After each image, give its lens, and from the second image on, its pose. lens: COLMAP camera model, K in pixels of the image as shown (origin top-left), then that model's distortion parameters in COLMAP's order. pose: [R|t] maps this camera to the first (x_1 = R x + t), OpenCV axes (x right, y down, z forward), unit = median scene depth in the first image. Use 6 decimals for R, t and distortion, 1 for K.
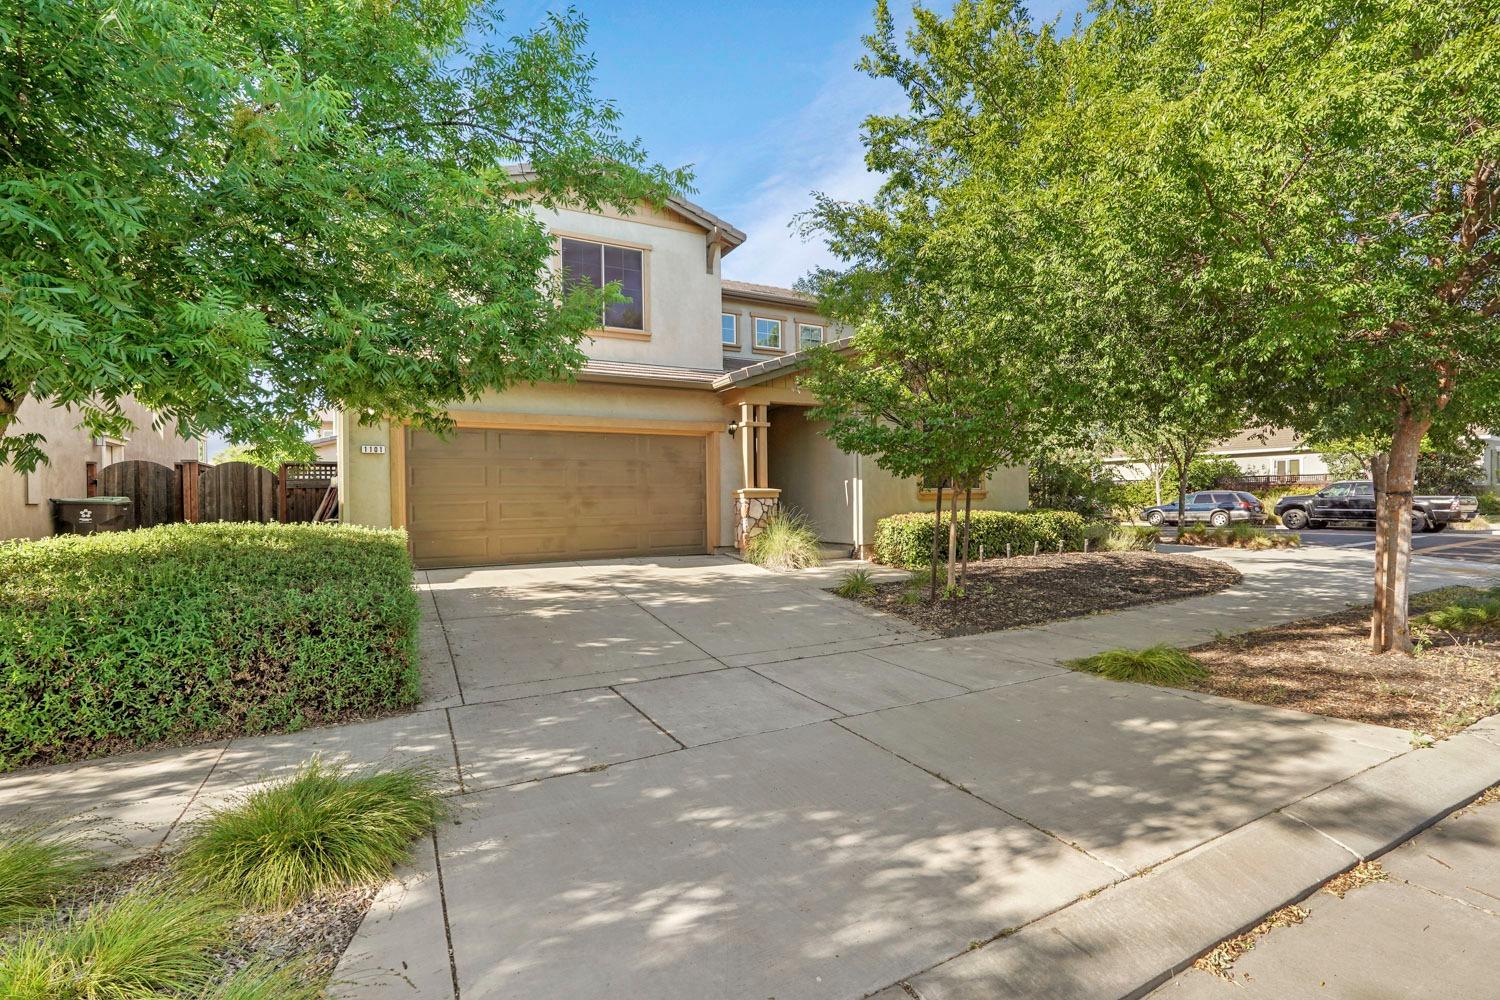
lens RADIAL K [[667.4, 0, 753.1], [0, 667.4, 506.2], [0, 0, 1]] dist [-0.001497, -0.000015]
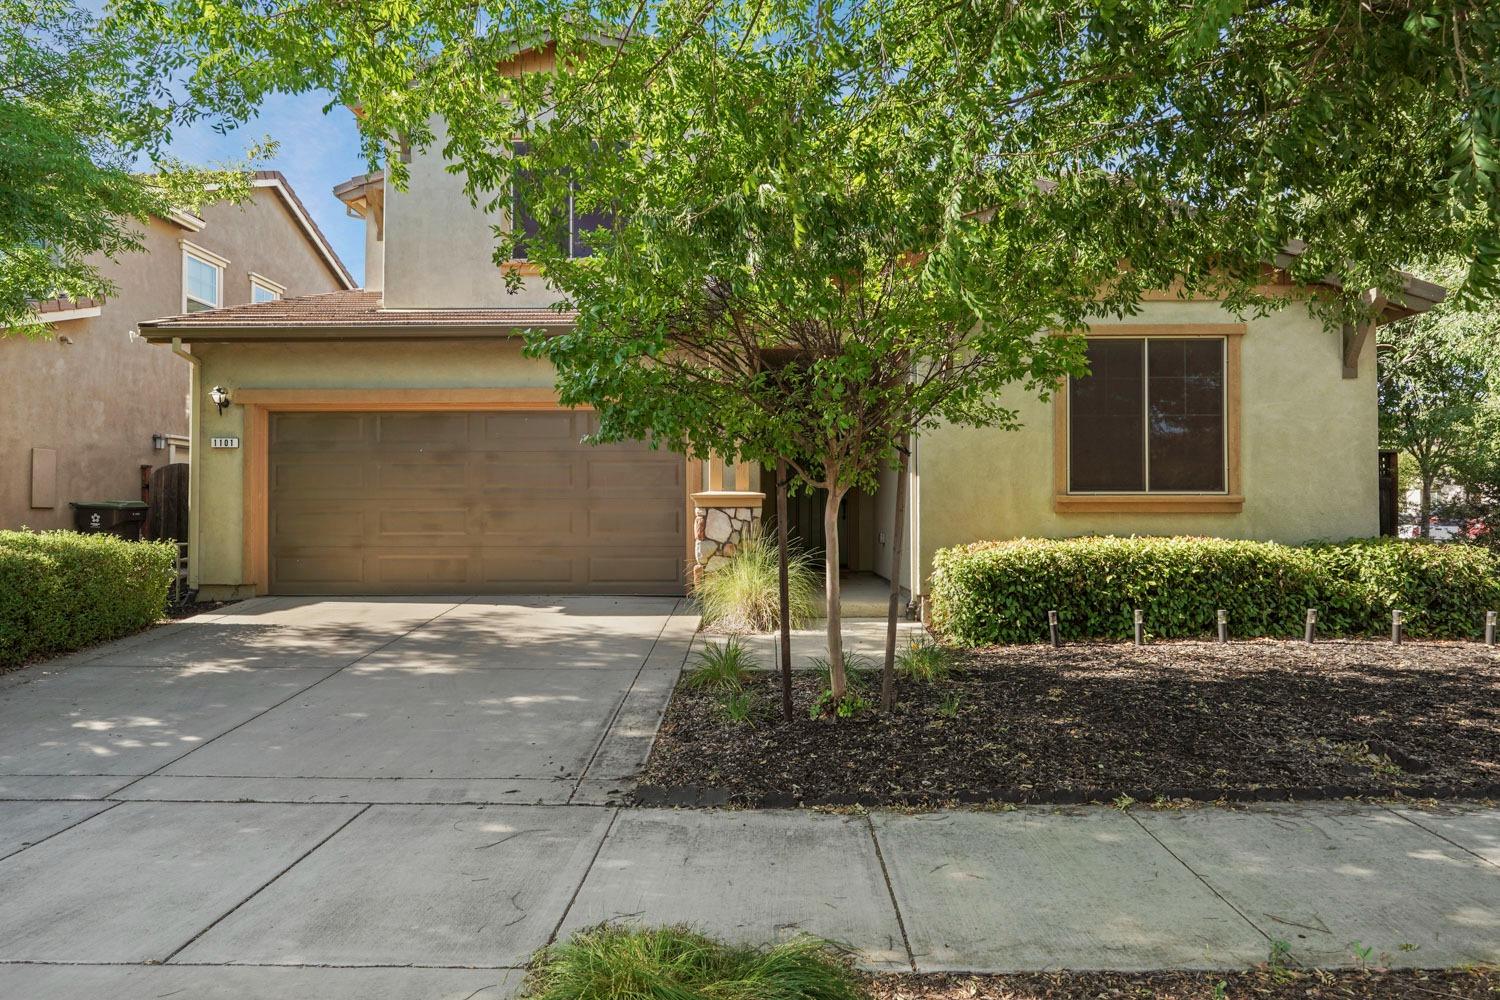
lens RADIAL K [[891.4, 0, 750.0], [0, 891.4, 500.0], [0, 0, 1]] dist [0.002056, 0.000458]
pose [[0.866683, 0.003108, -0.498849, 0.431949], [-0.015592, 0.999661, -0.020861, -0.002556], [0.498615, 0.025858, 0.866438, 0.321130]]
